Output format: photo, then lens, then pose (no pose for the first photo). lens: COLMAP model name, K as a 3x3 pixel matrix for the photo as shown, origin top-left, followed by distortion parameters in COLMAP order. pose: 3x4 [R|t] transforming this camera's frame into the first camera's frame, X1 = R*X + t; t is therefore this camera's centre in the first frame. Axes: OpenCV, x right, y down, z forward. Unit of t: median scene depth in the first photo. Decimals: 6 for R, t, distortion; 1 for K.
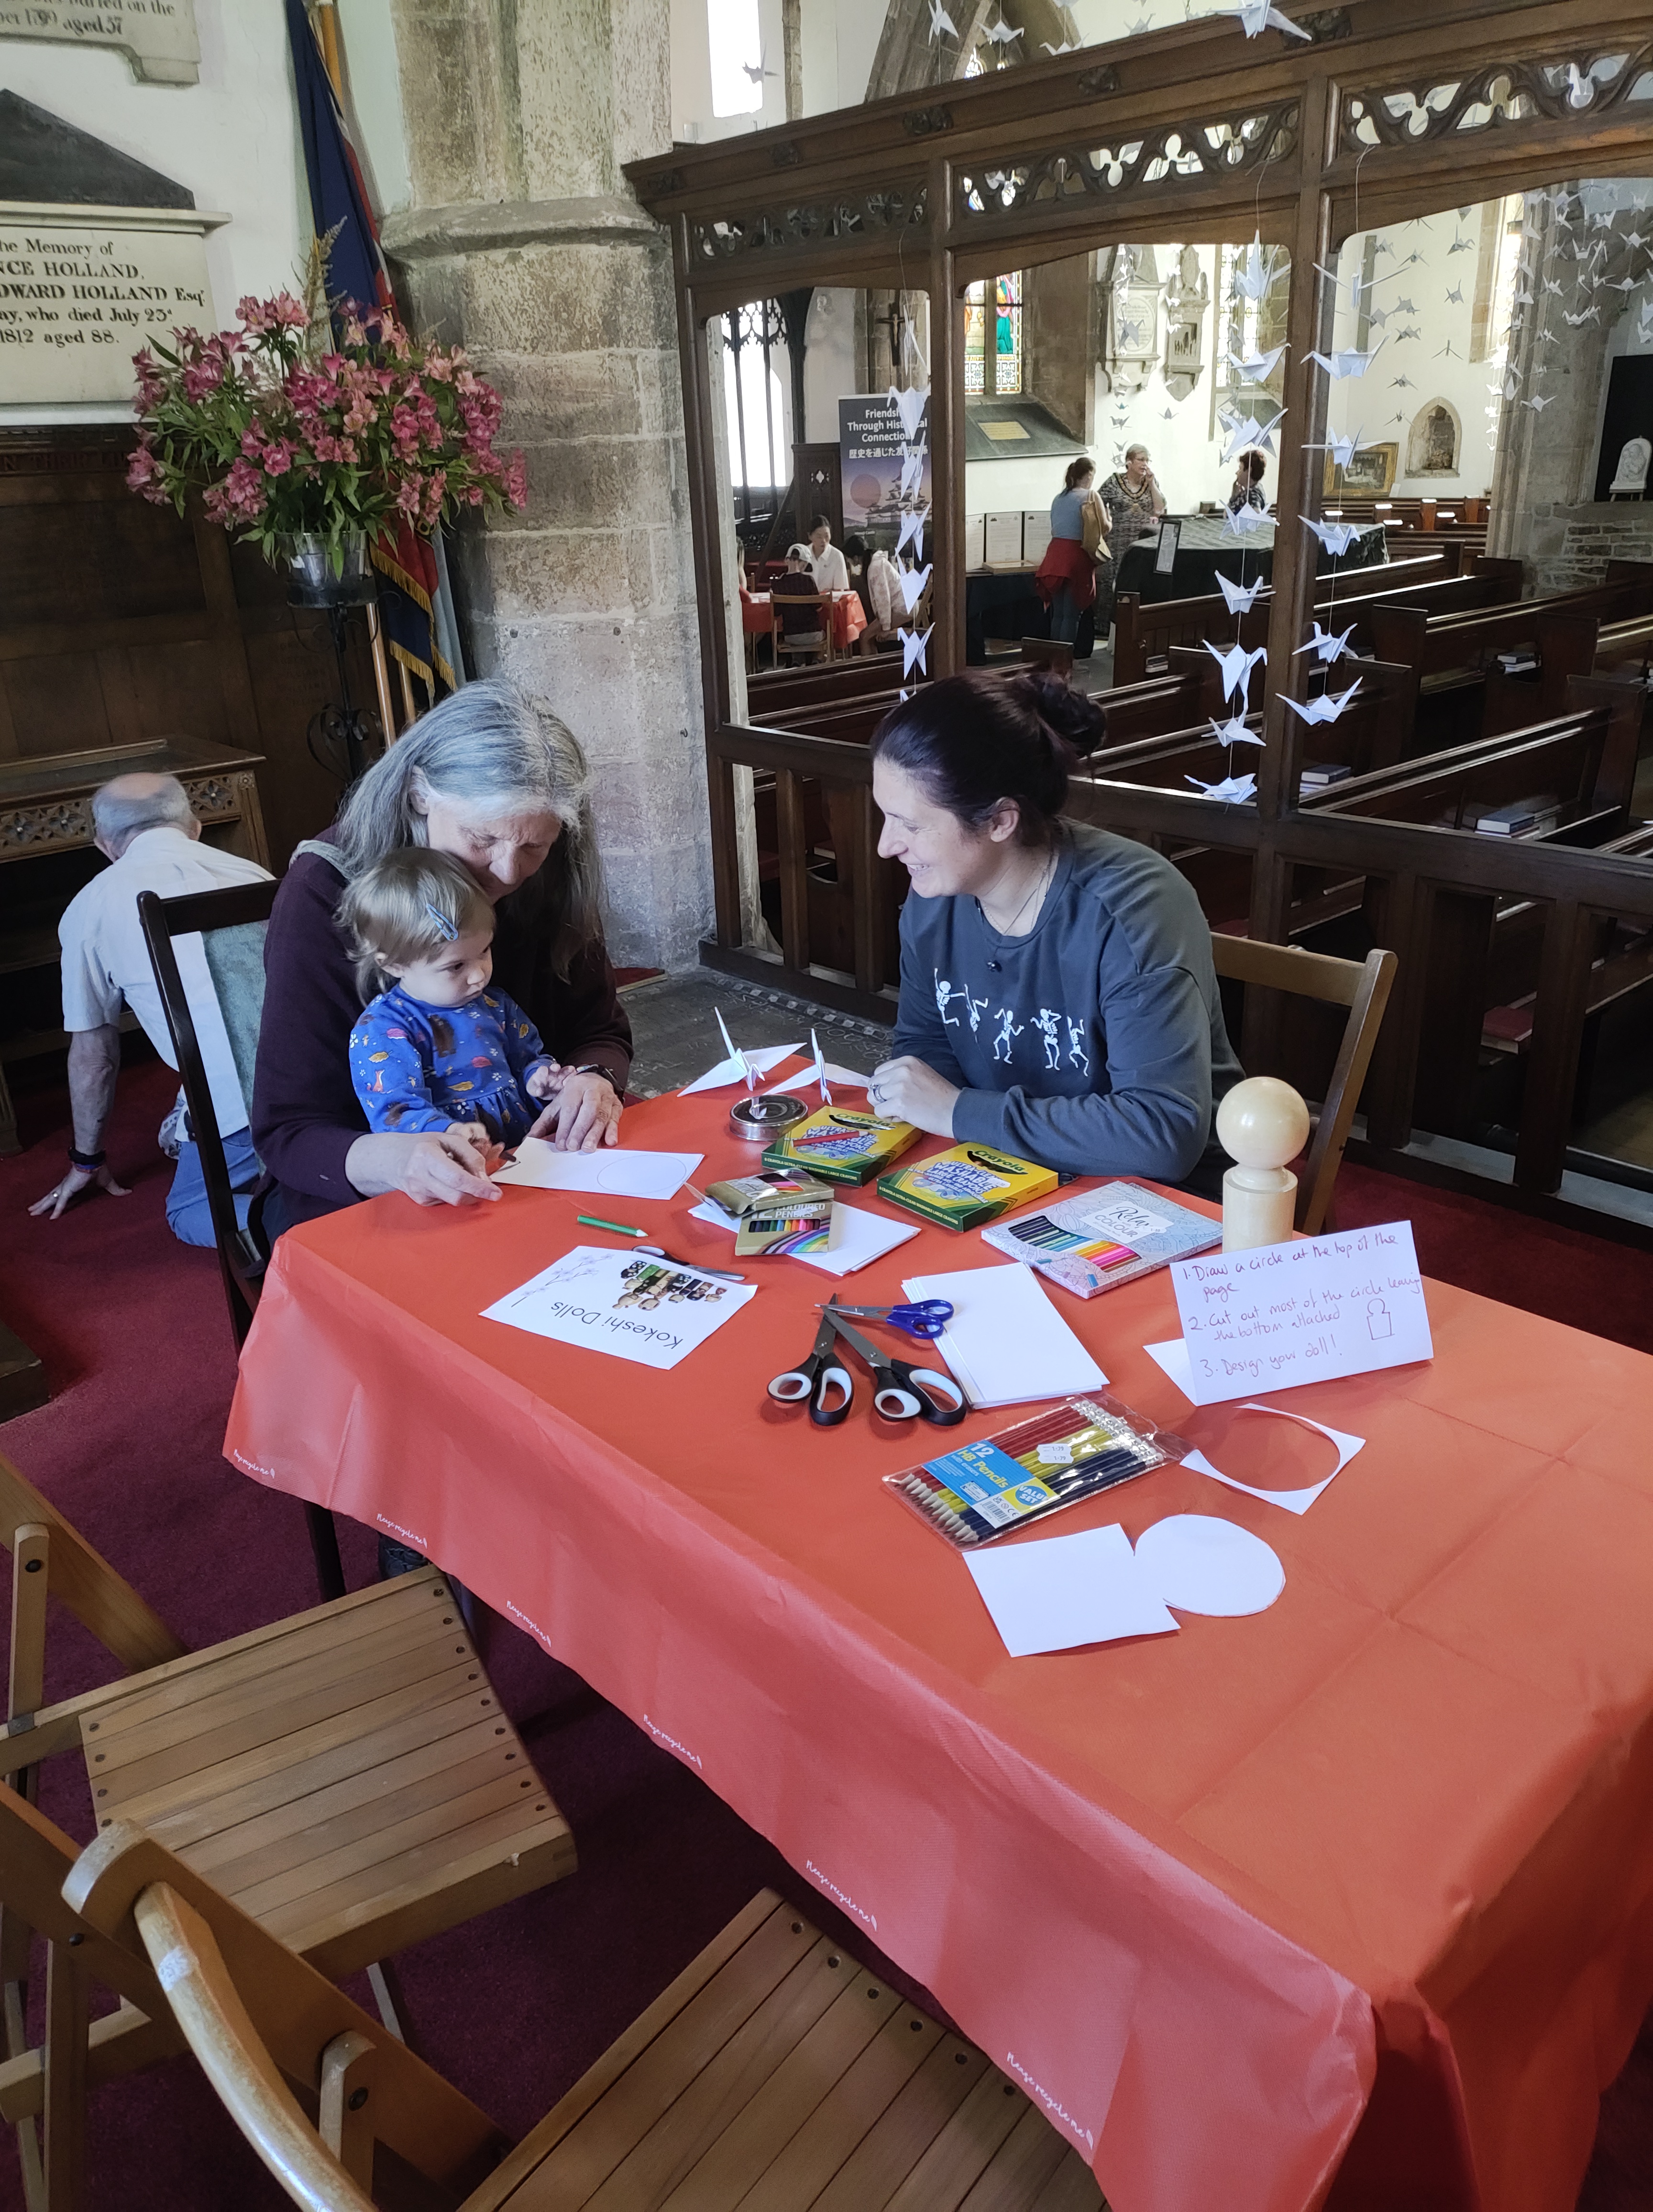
lens RADIAL K [[1643.2, 0, 832.9], [0, 1643.2, 1102.6], [0, 0, 1]] dist [0.061973, -0.073423]
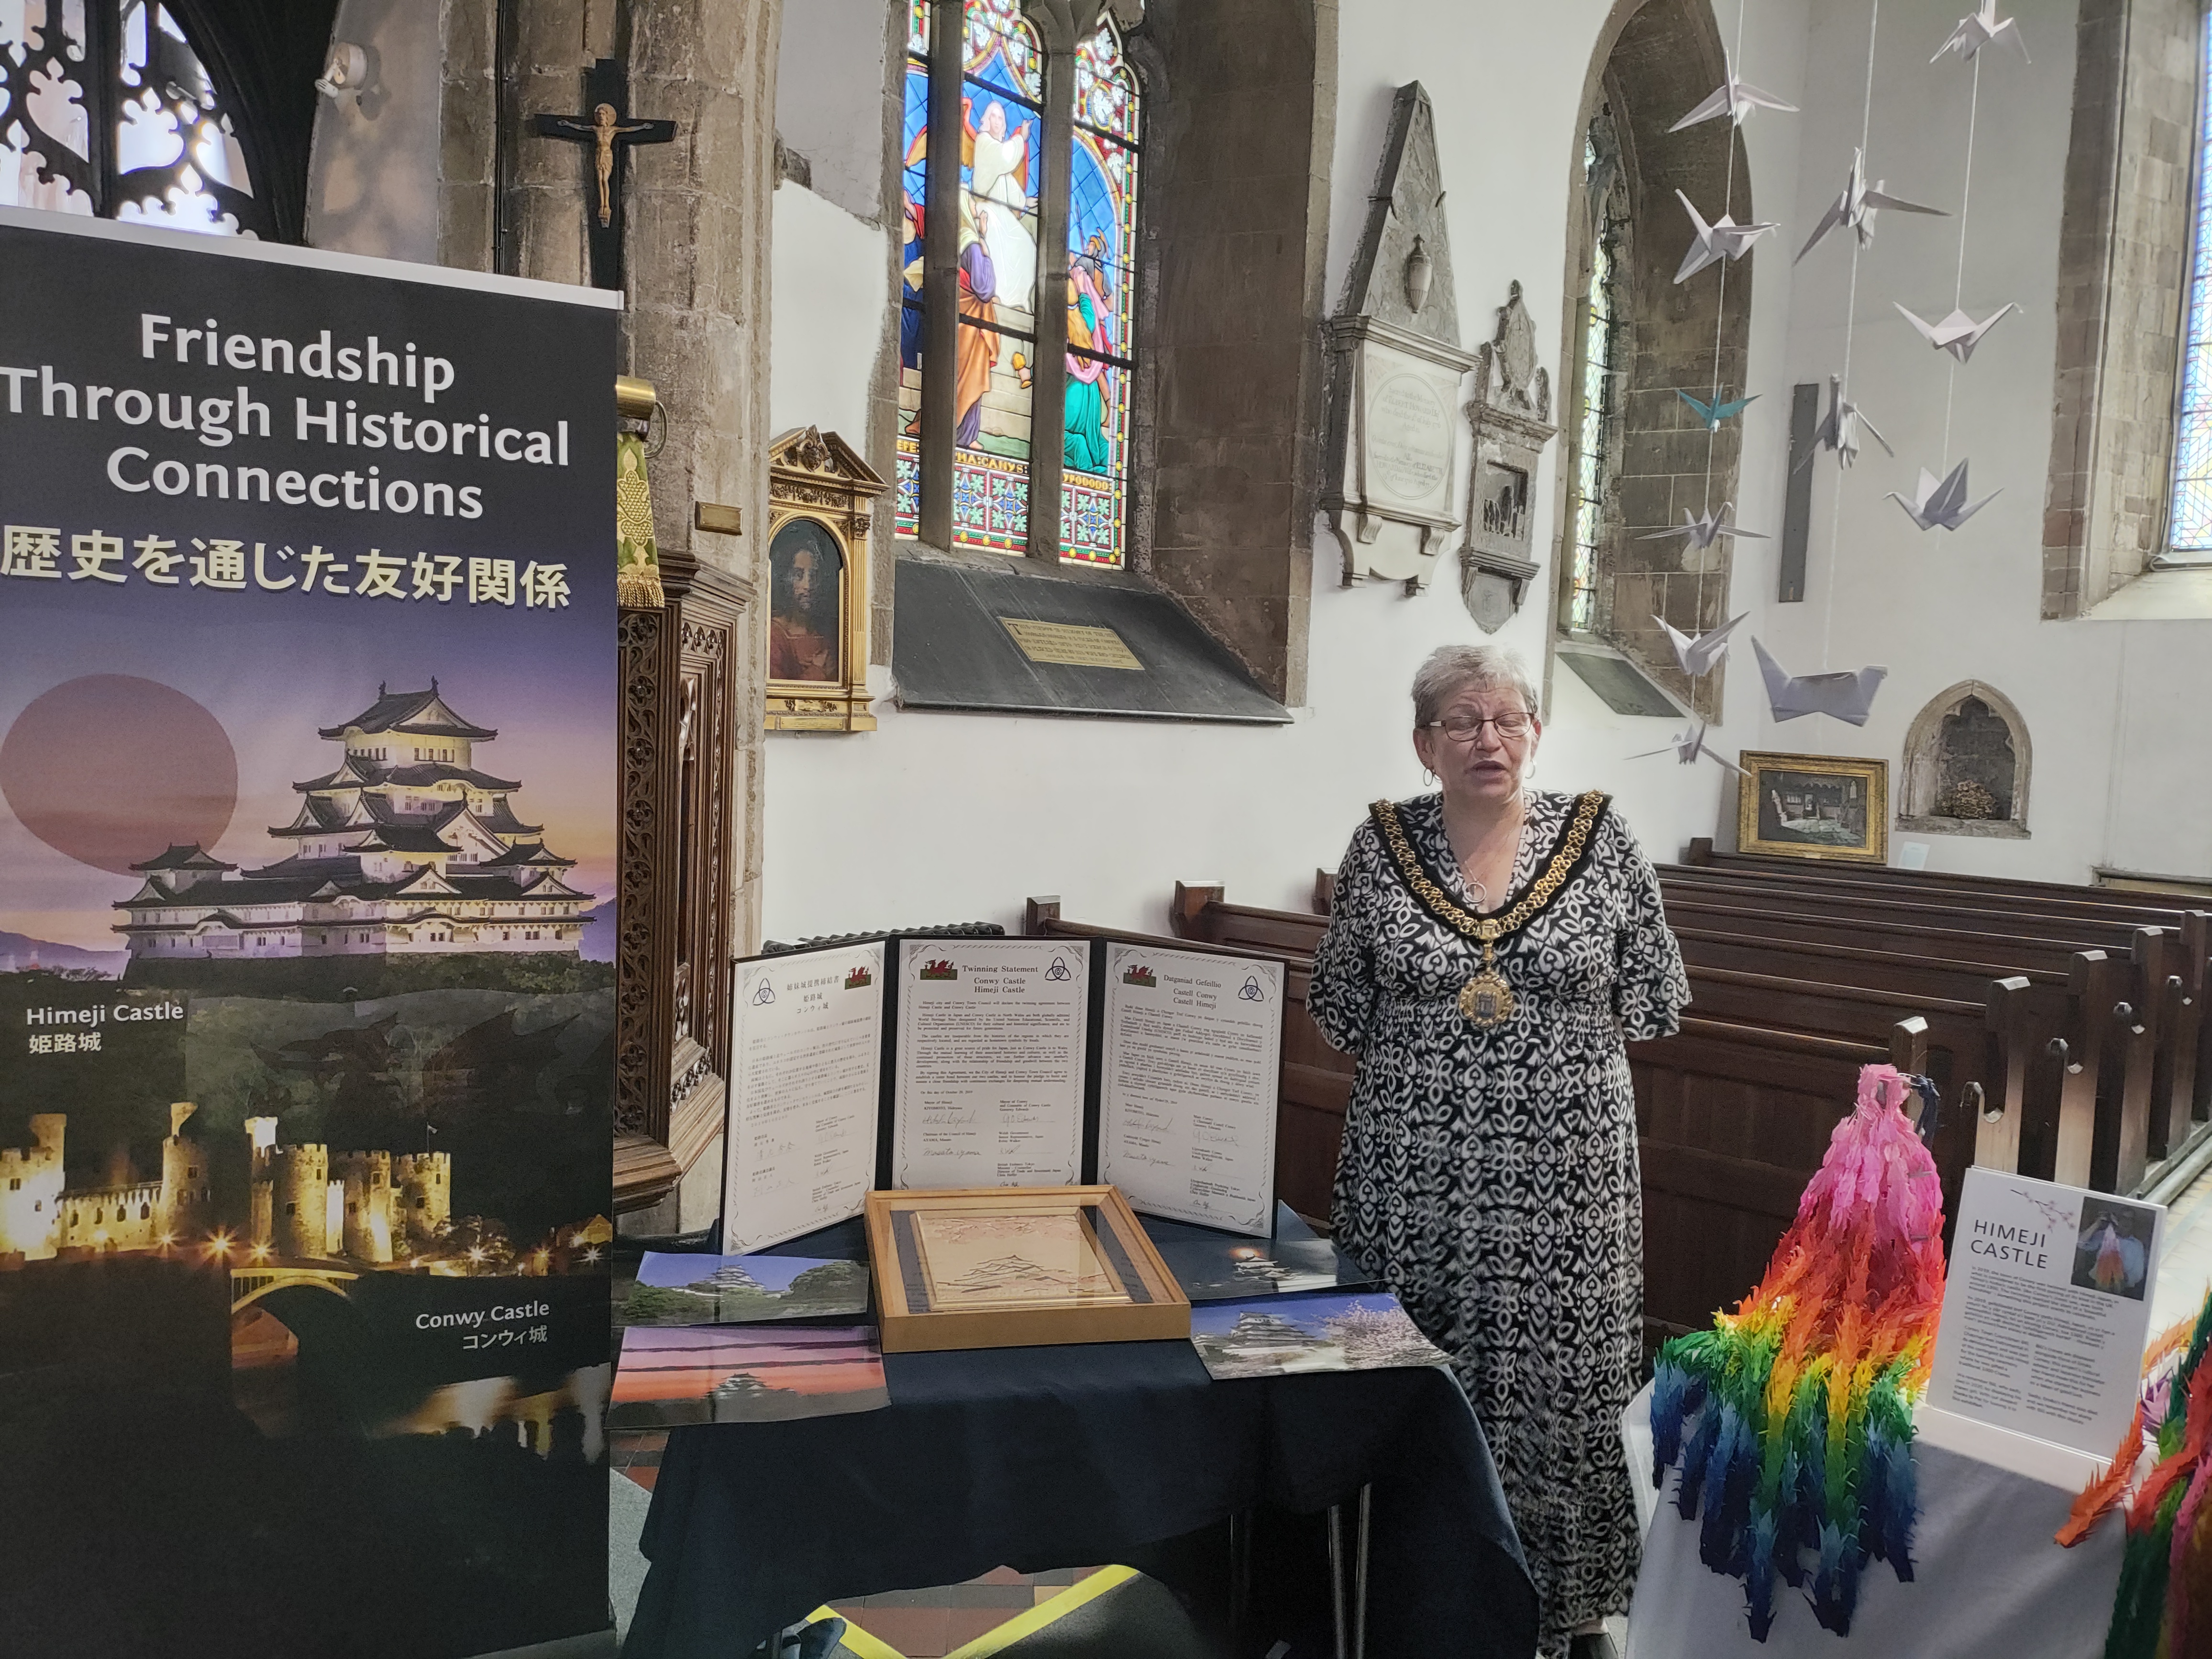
lens RADIAL K [[1643.3, 0, 1123.4], [0, 1643.3, 842.2], [0, 0, 1]] dist [0.061973, -0.073423]
pose [[0.992481, 0.068269, 0.101596, 0.092309], [-0.033814, 0.950634, -0.308466, -0.290687], [-0.117639, 0.302711, 0.945795, 0.768919]]
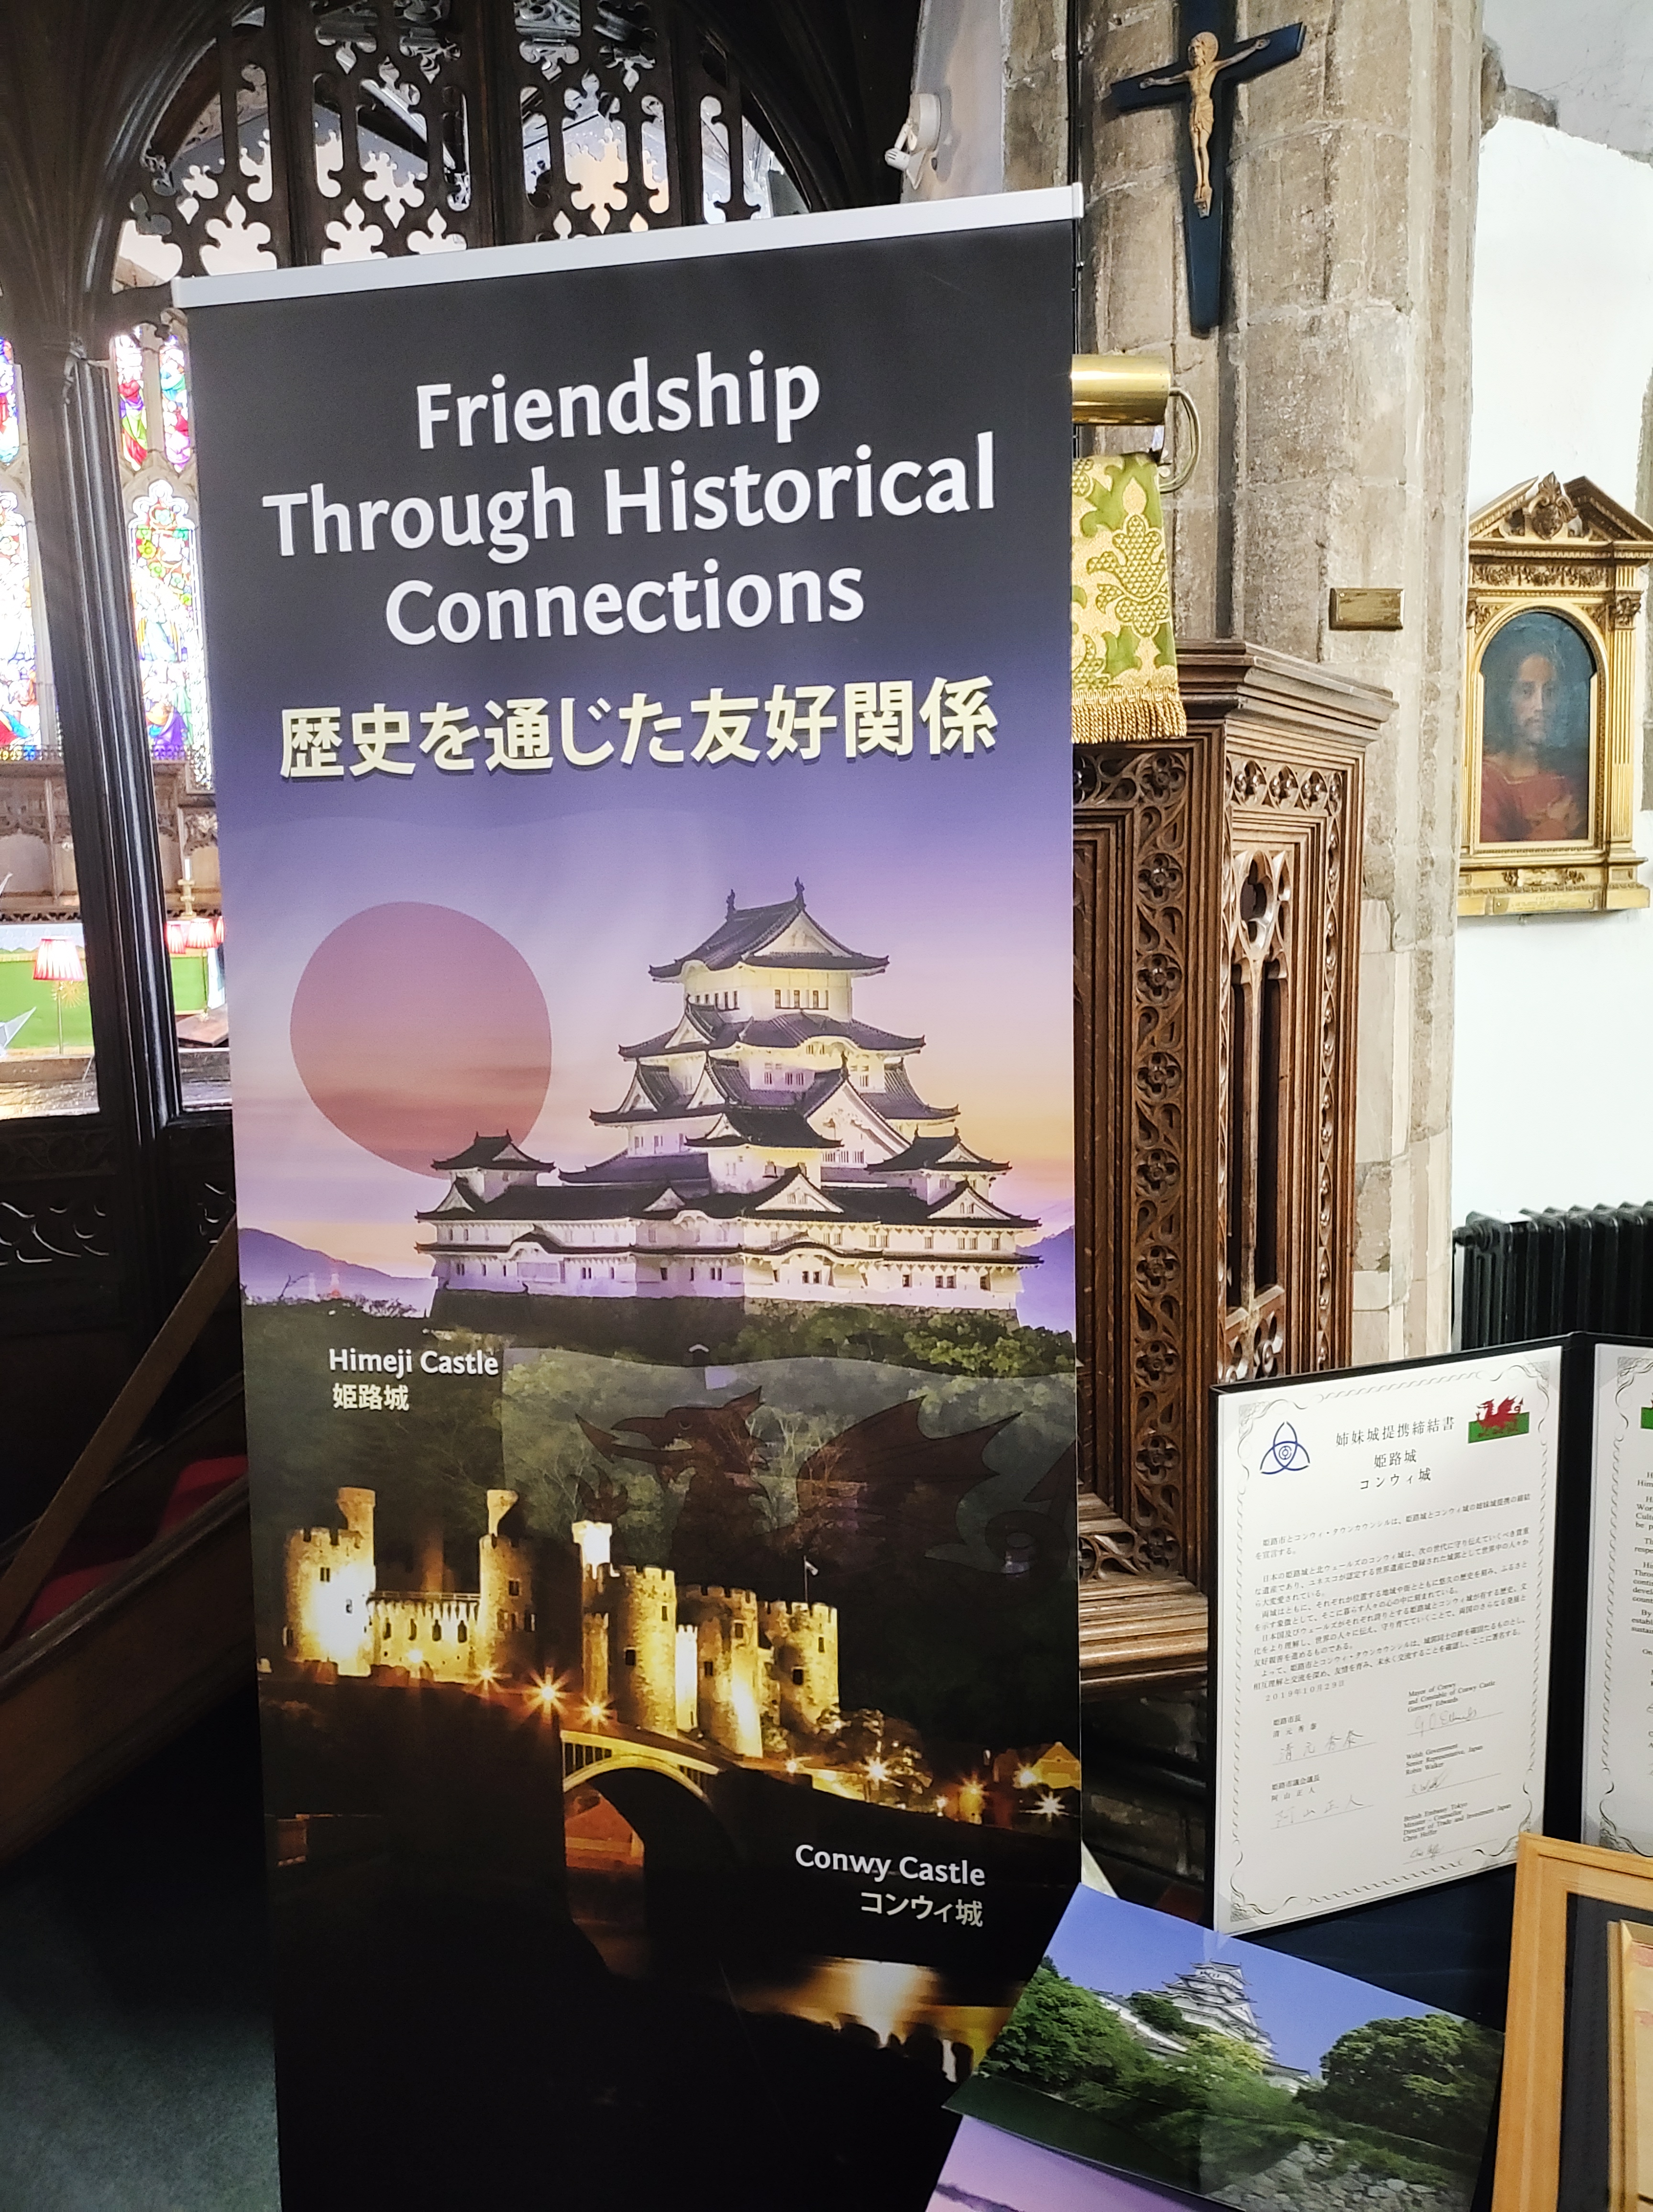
lens RADIAL K [[1643.2, 0, 820.8], [0, 1643.2, 1082.3], [0, 0, 1]] dist [0.061973, -0.073423]
pose [[0.857278, 0.076815, -0.509091, 0.095676], [-0.203417, 0.958892, -0.197857, -0.320611], [0.472965, 0.273176, 0.837663, 0.841296]]
